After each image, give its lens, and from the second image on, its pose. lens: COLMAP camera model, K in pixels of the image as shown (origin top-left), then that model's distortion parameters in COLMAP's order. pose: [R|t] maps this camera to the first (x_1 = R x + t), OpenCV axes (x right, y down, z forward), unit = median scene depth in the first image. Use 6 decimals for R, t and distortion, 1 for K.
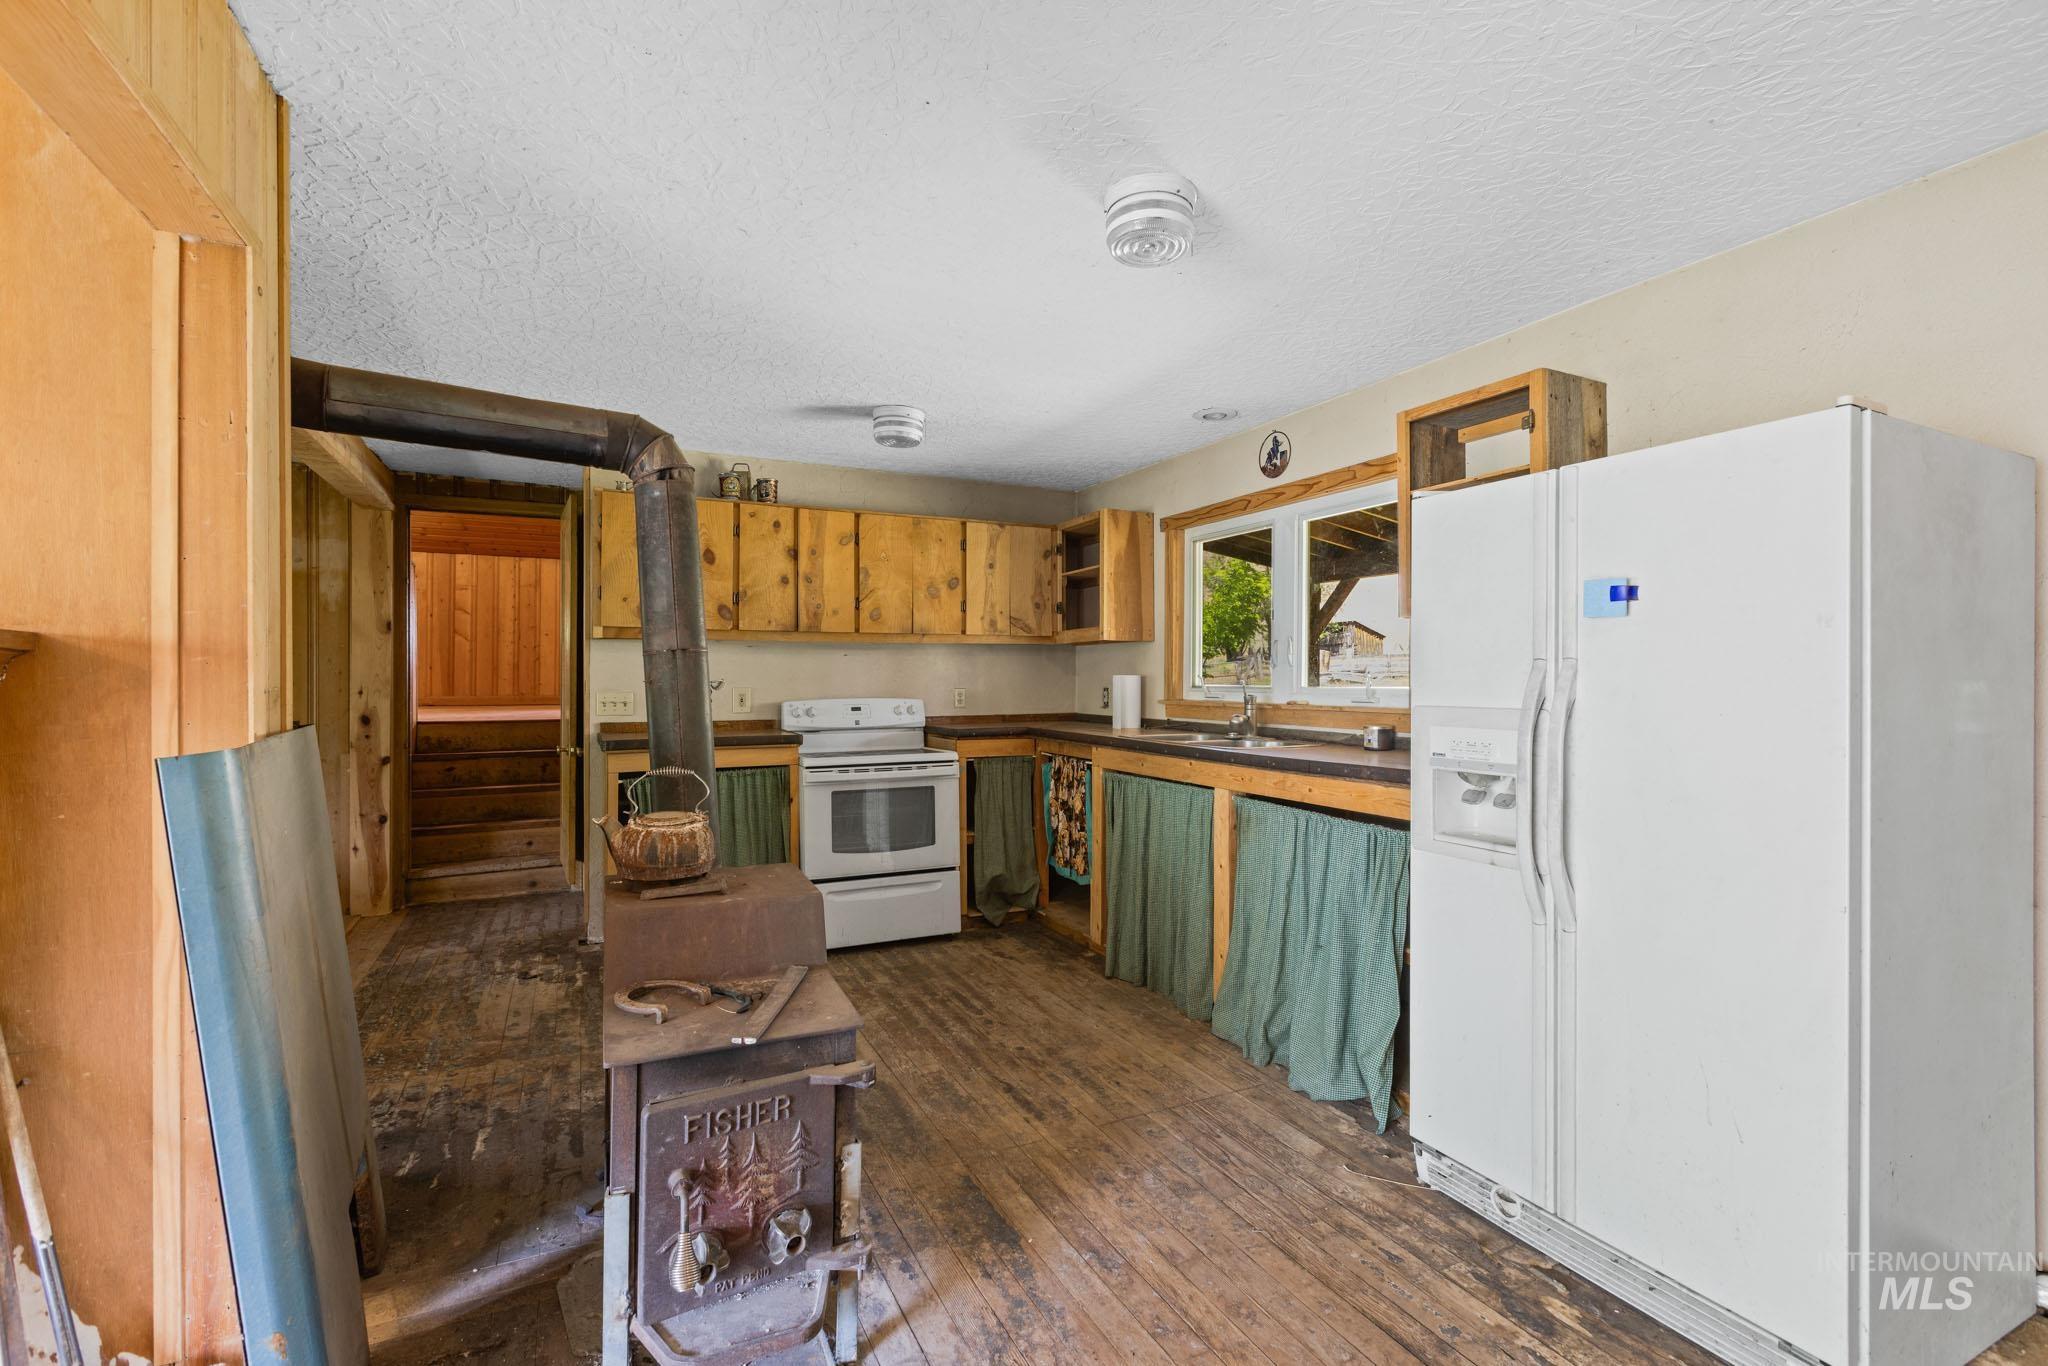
lens RADIAL K [[903.8, 0, 1054.3], [0, 903.8, 688.2], [0, 0, 1]] dist [0.008096, -0.005750]
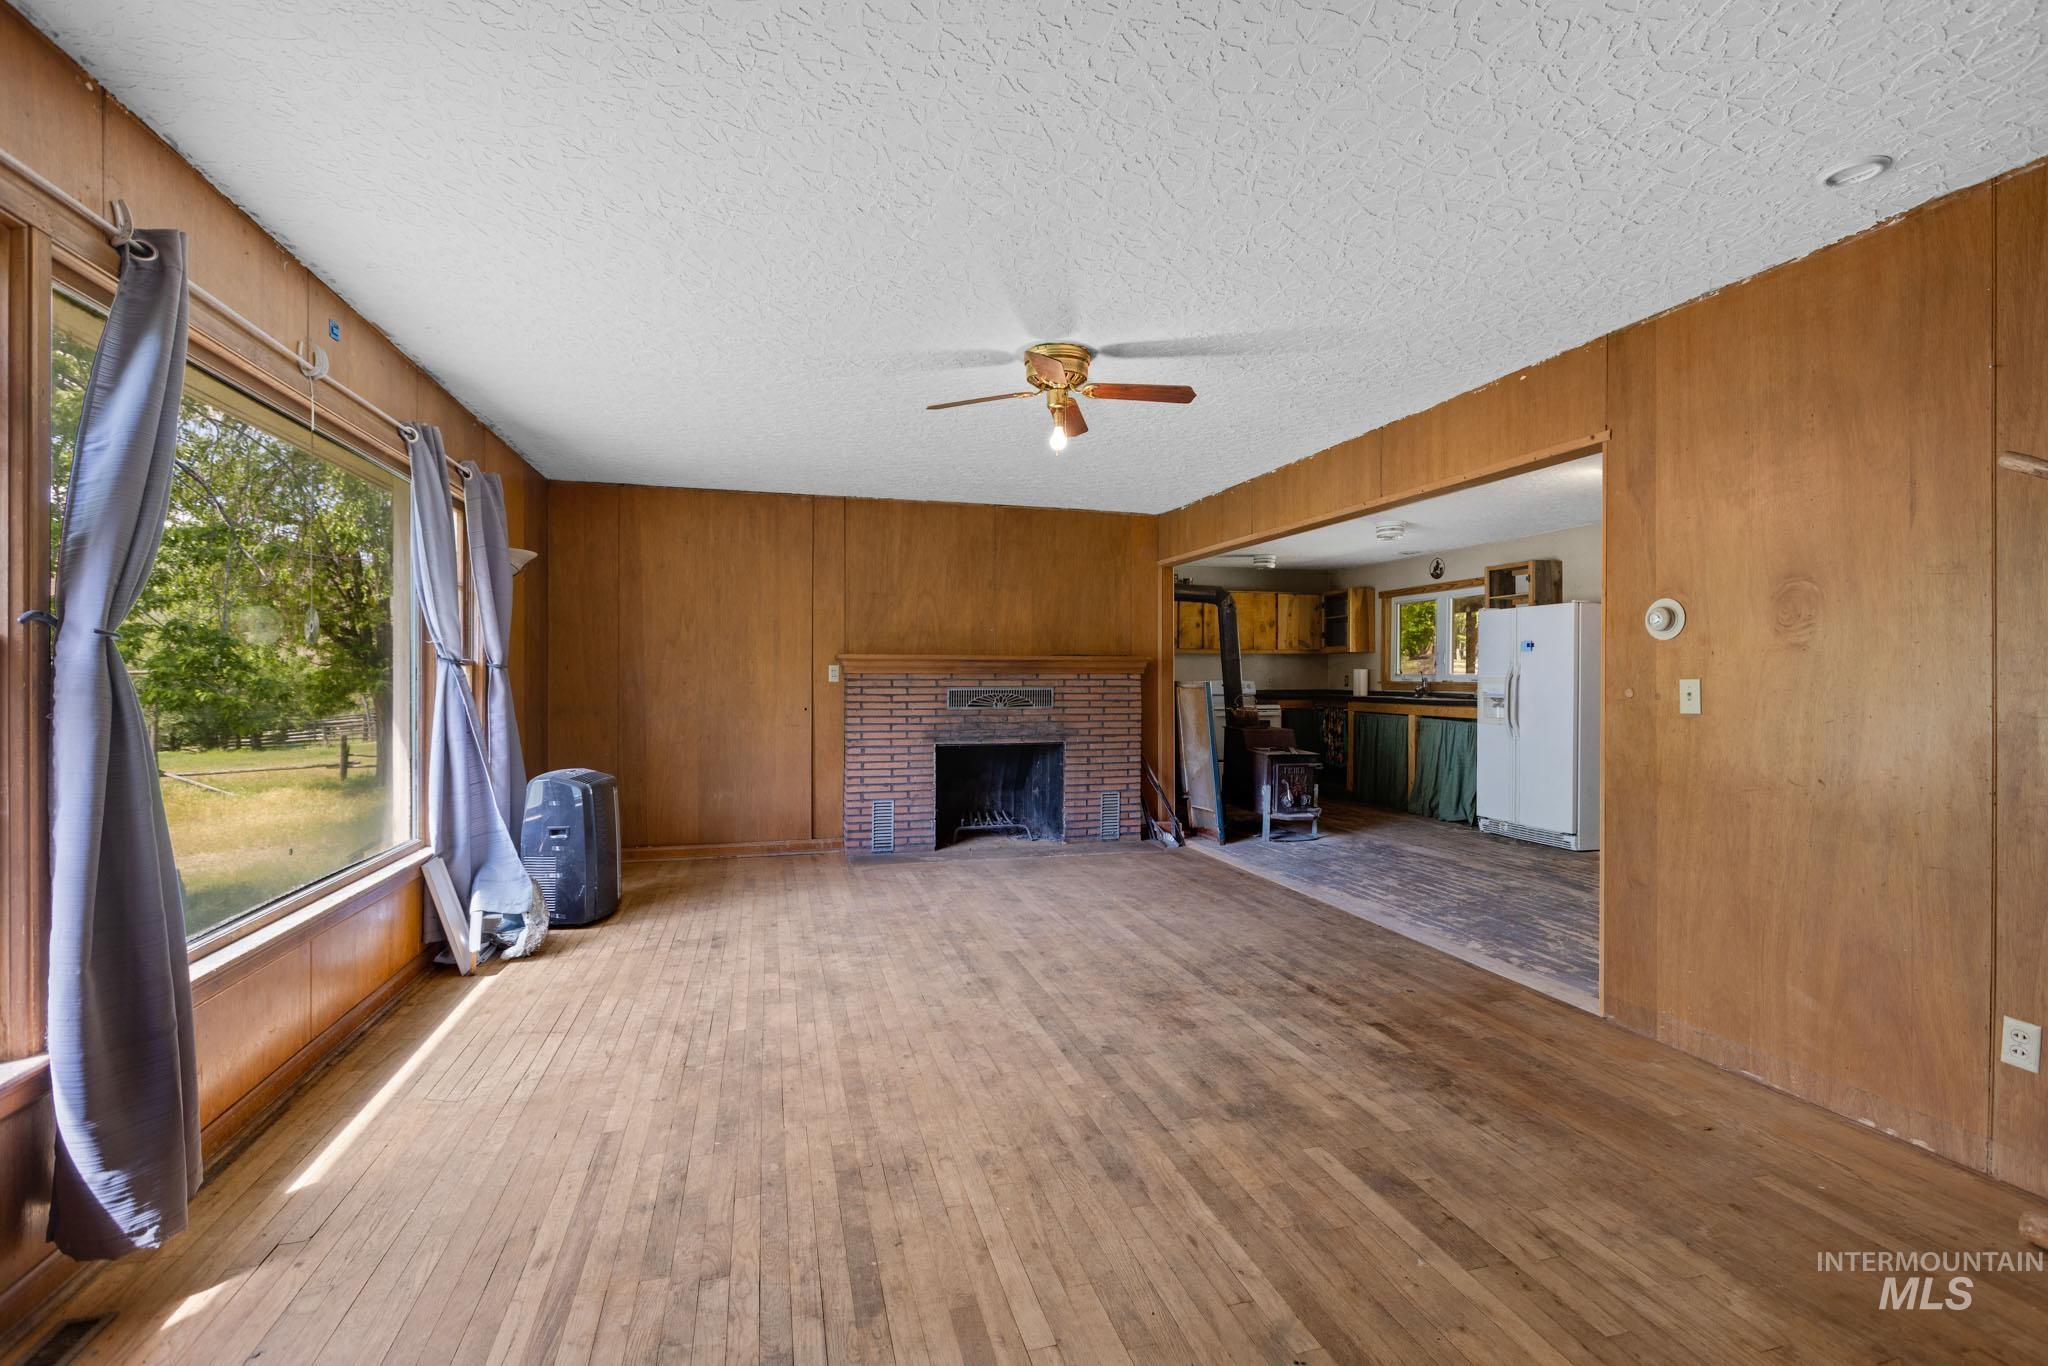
lens RADIAL K [[903.8, 0, 1021.7], [0, 903.8, 680.9], [0, 0, 1]] dist [0.008096, -0.005750]
pose [[0.974473, 0.001789, -0.224498, -0.264656], [-0.002437, 0.999994, -0.002611, 0.026803], [0.224492, 0.003091, 0.974471, -1.488095]]
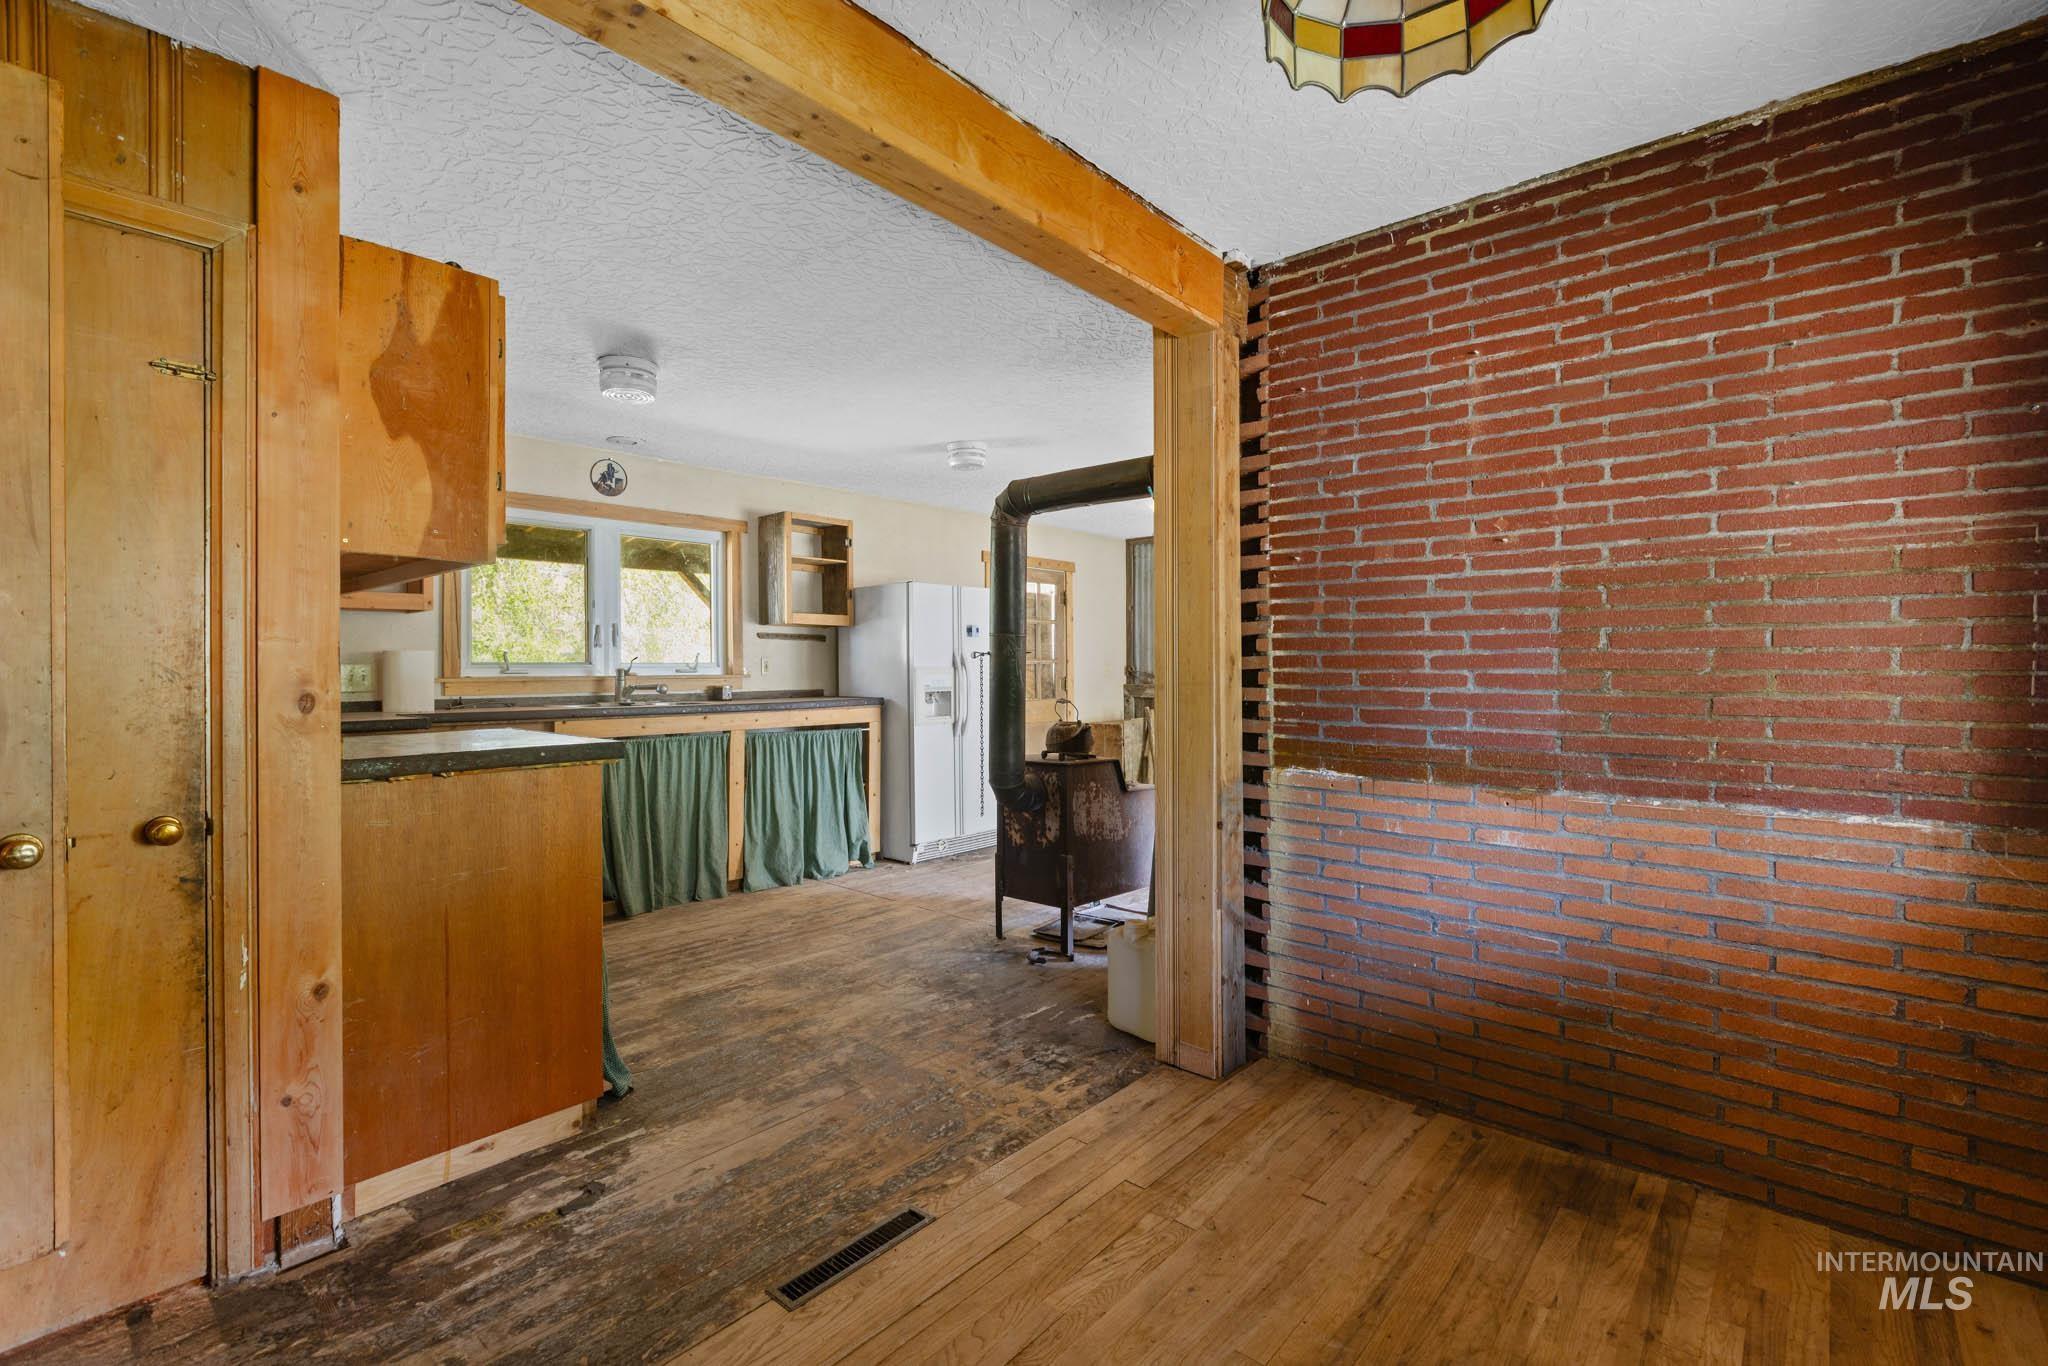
lens RADIAL K [[961.2, 0, 994.9], [0, 961.2, 642.6], [0, 0, 1]] dist [-0.005495, 0.002101]
pose [[-0.346788, 0.023264, 0.937655, -1.194970], [0.010898, 0.999725, -0.020774, 0.005773], [-0.937880, 0.003014, -0.346946, 0.961962]]
